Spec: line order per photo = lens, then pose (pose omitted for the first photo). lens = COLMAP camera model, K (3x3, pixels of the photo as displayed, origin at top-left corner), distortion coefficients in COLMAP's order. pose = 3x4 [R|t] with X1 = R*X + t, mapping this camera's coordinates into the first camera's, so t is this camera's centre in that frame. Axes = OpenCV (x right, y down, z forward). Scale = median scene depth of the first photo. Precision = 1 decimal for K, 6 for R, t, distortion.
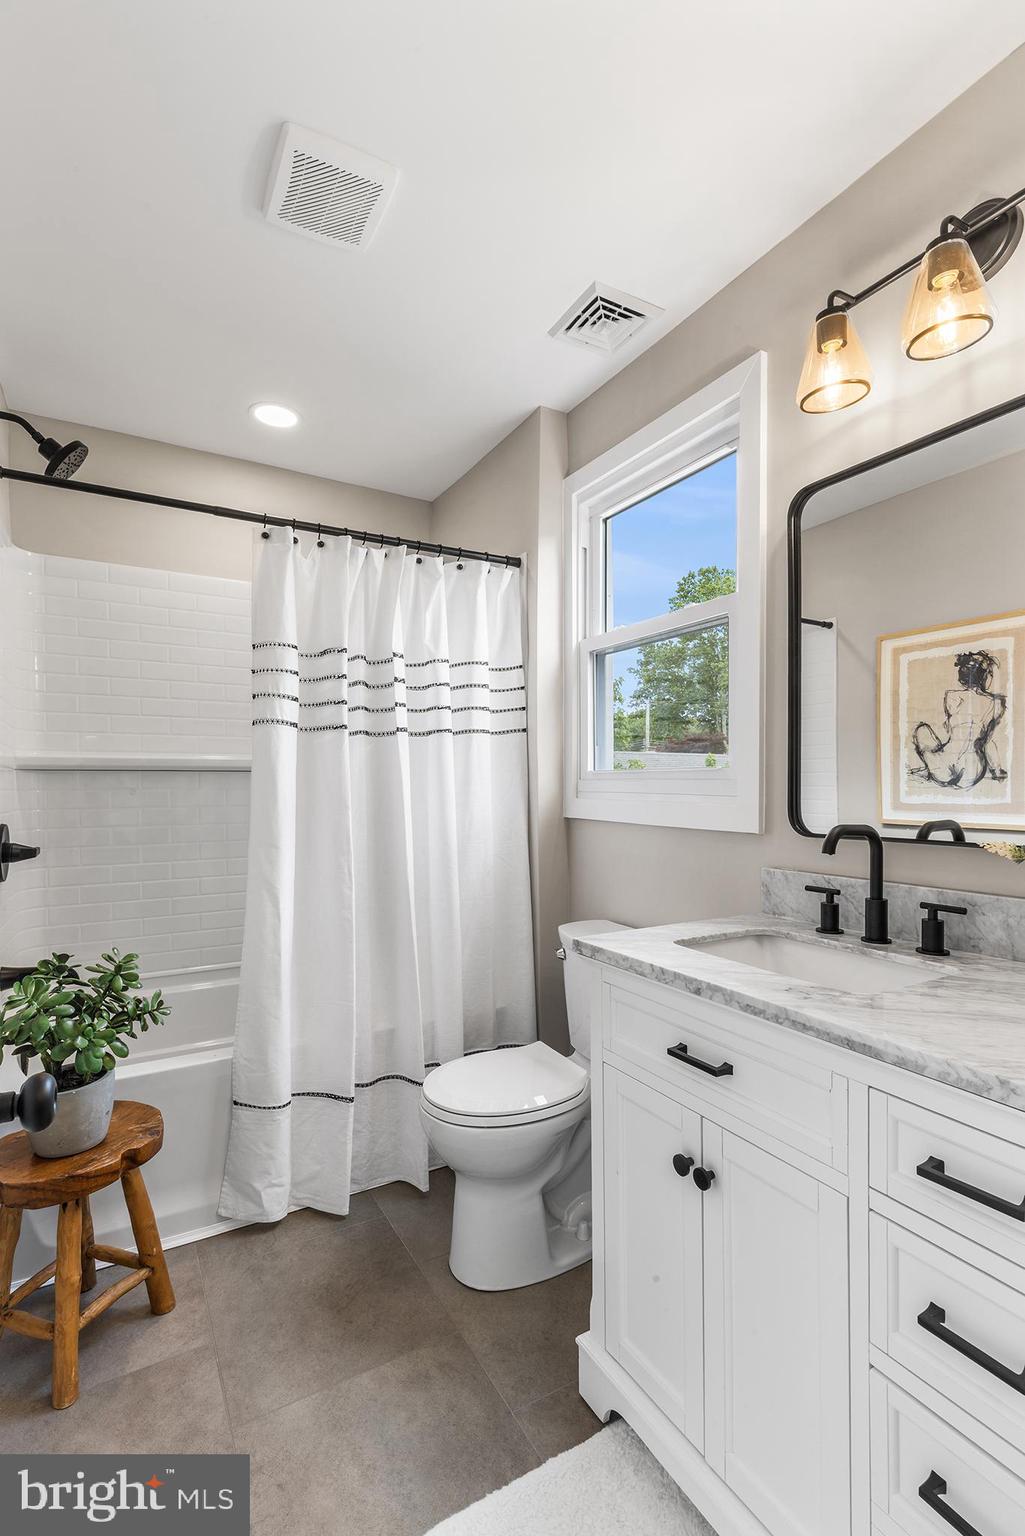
lens RADIAL K [[695.1, 0, 507.6], [0, 695.1, 805.5], [0, 0, 1]] dist [0.000190, -0.000104]
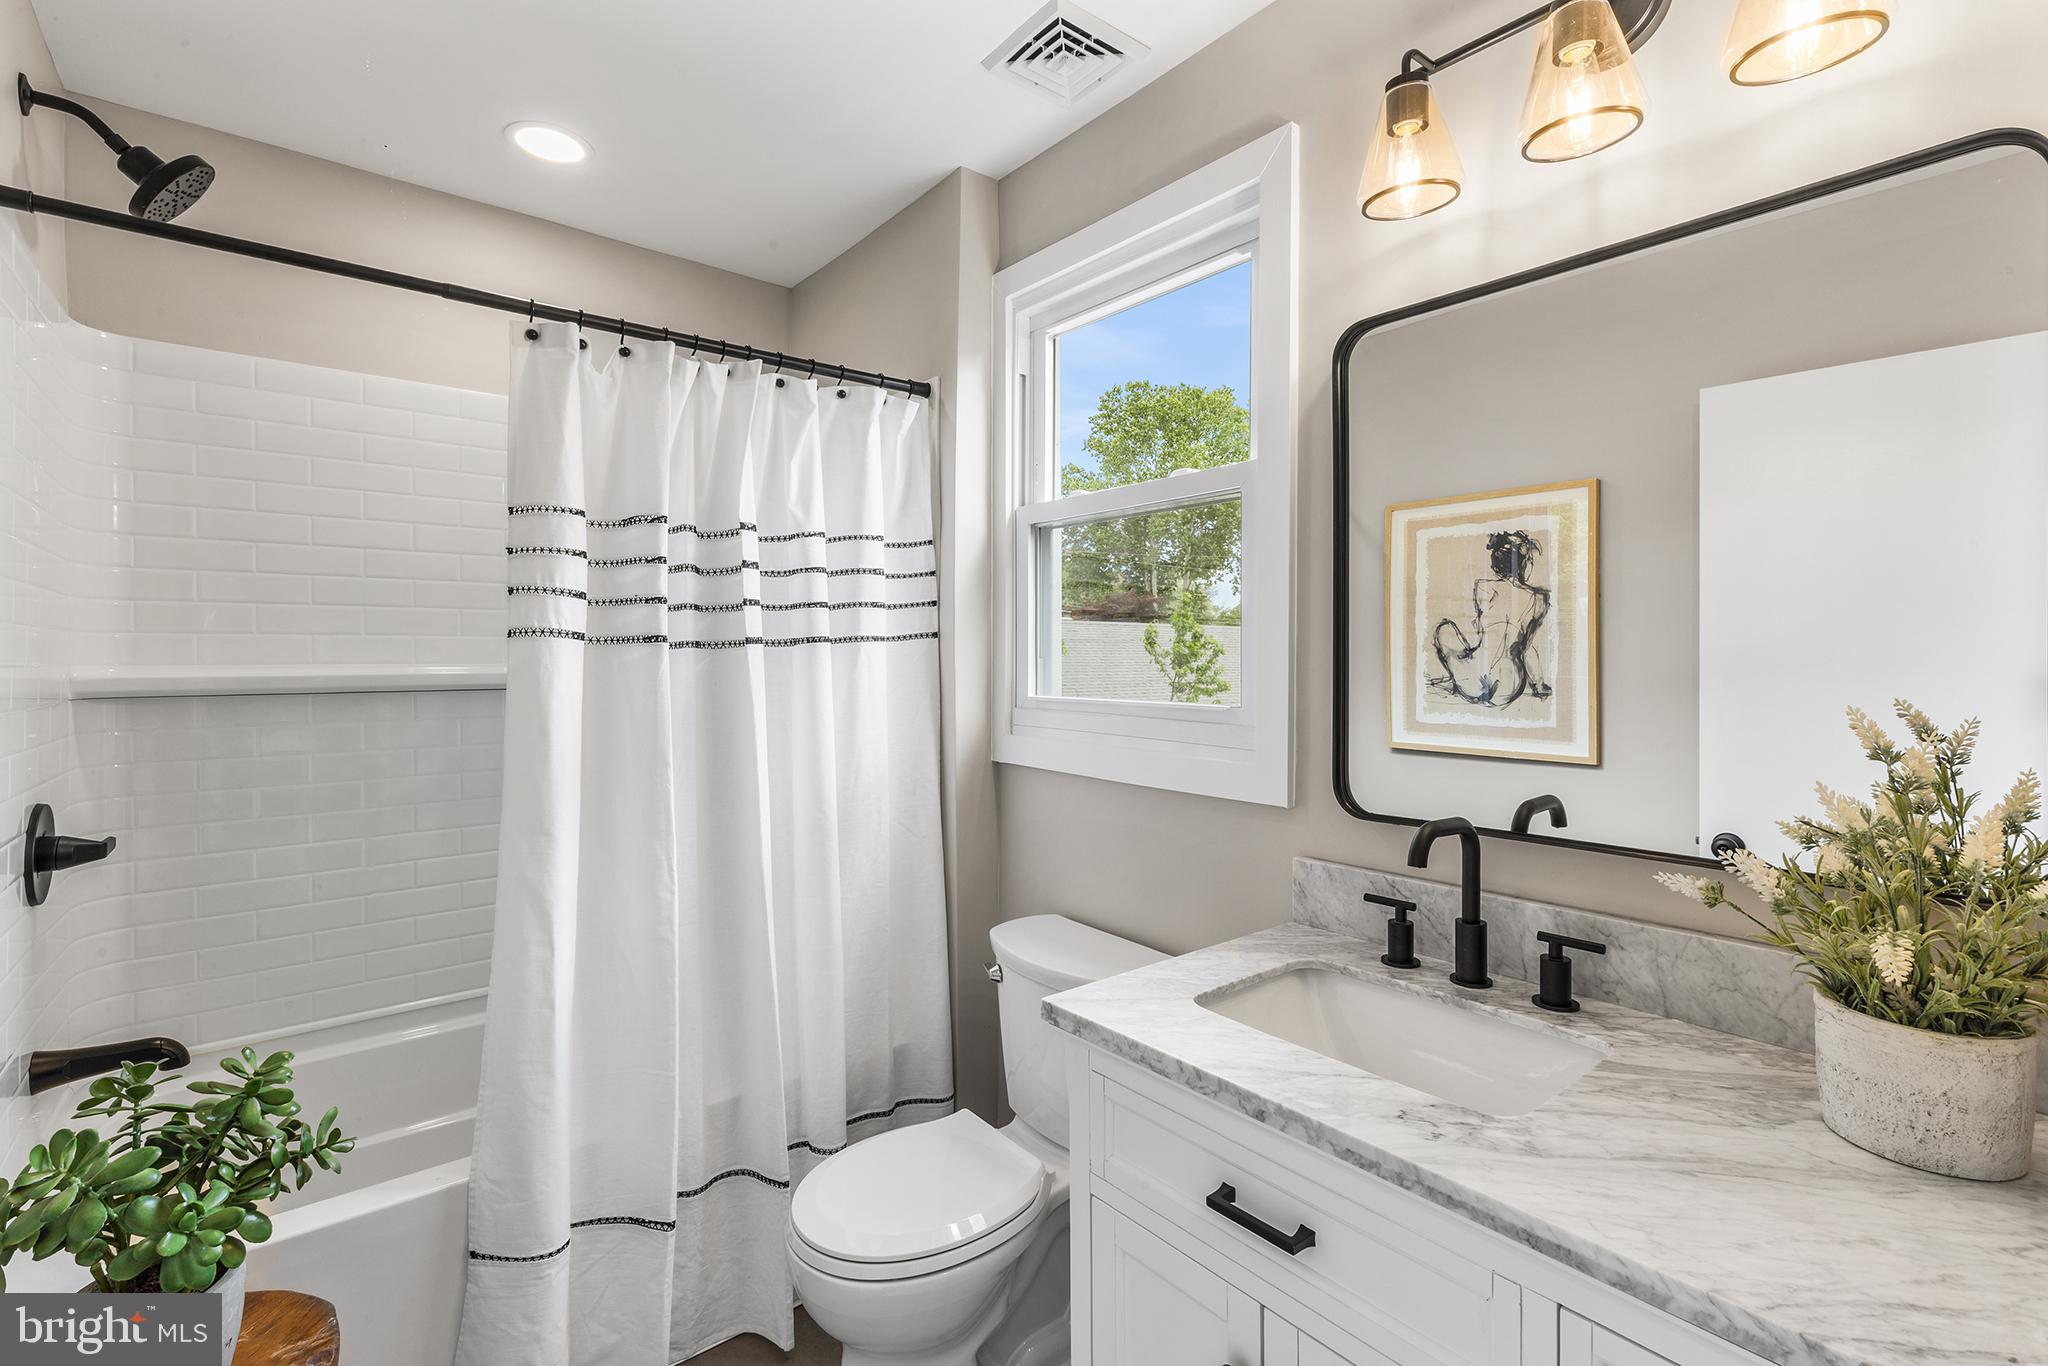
lens RADIAL K [[920.3, 0, 1025.6], [0, 920.3, 674.6], [0, 0, 1]] dist [0.000036, 0.000154]
pose [[0.986623, 0.002474, 0.163000, -0.044203], [-0.000628, 0.999935, -0.011372, -0.072804], [-0.163017, 0.011117, 0.986561, 0.112794]]
